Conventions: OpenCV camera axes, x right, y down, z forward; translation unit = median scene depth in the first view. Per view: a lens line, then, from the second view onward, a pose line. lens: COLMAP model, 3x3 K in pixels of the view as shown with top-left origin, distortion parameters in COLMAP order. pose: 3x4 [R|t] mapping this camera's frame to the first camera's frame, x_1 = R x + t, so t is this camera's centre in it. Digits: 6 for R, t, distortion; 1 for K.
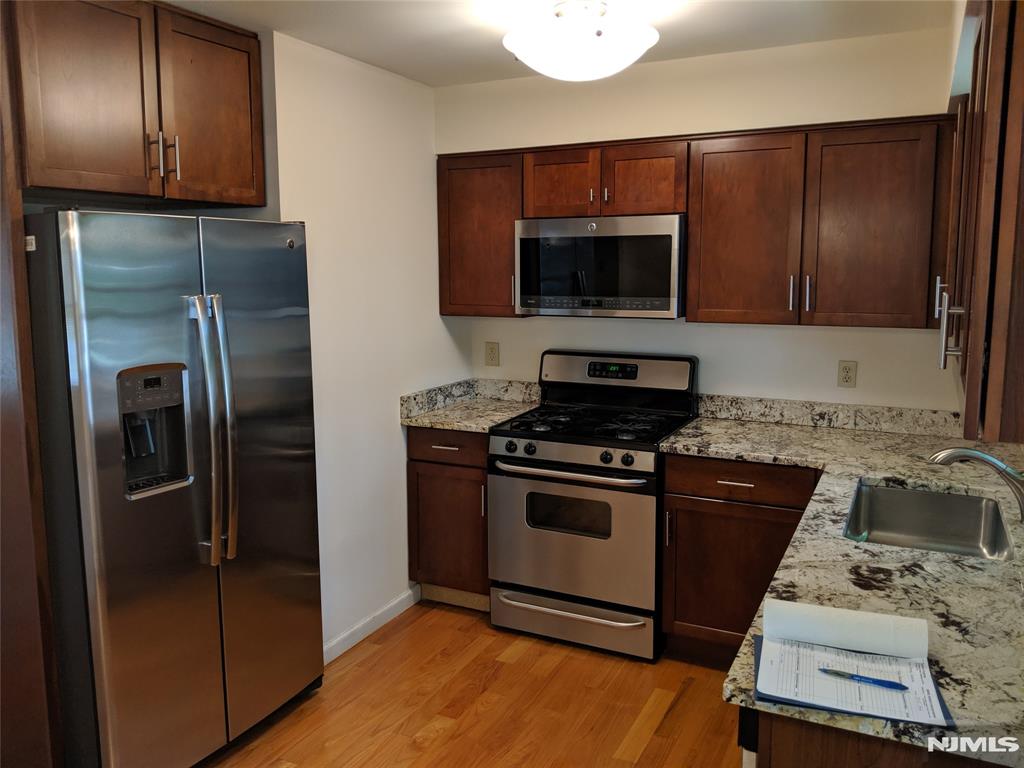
lens RADIAL K [[823.6, 0, 501.6], [0, 823.6, 356.8], [0, 0, 1]] dist [0.040634, -0.067253]
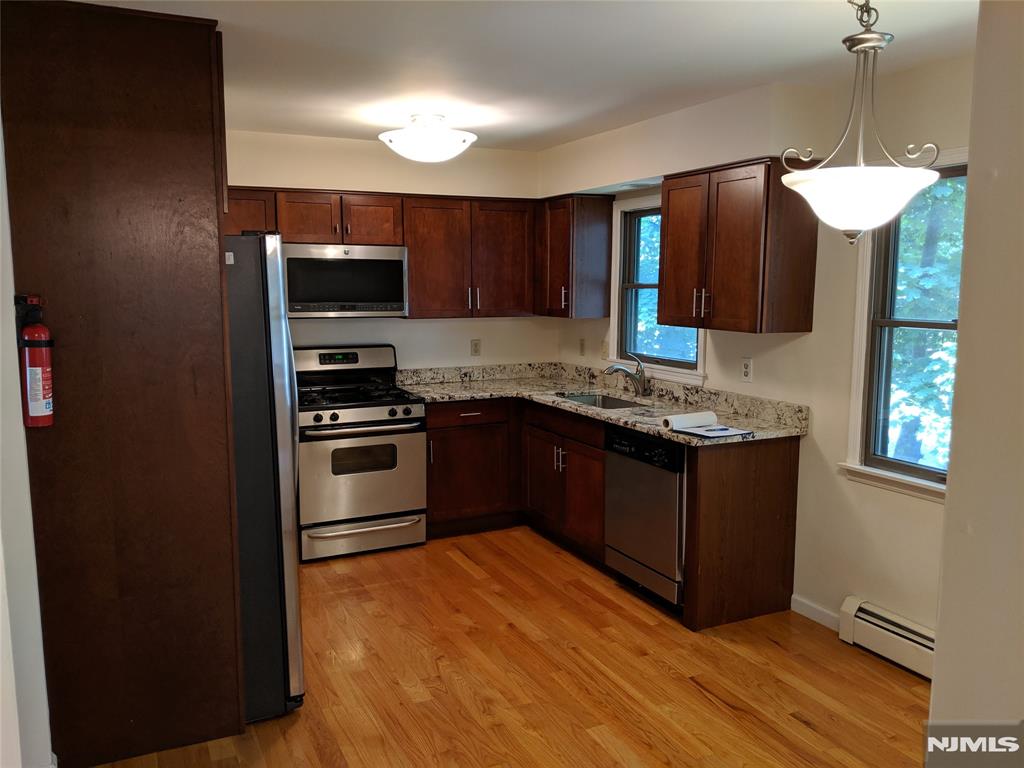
lens RADIAL K [[823.6, 0, 513.5], [0, 823.6, 385.1], [0, 0, 1]] dist [0.040634, -0.067253]
pose [[0.601342, -0.095628, 0.793249, -0.870352], [0.087890, 0.994704, 0.053286, 0.014855], [-0.794143, 0.037675, 0.606562, -0.051745]]
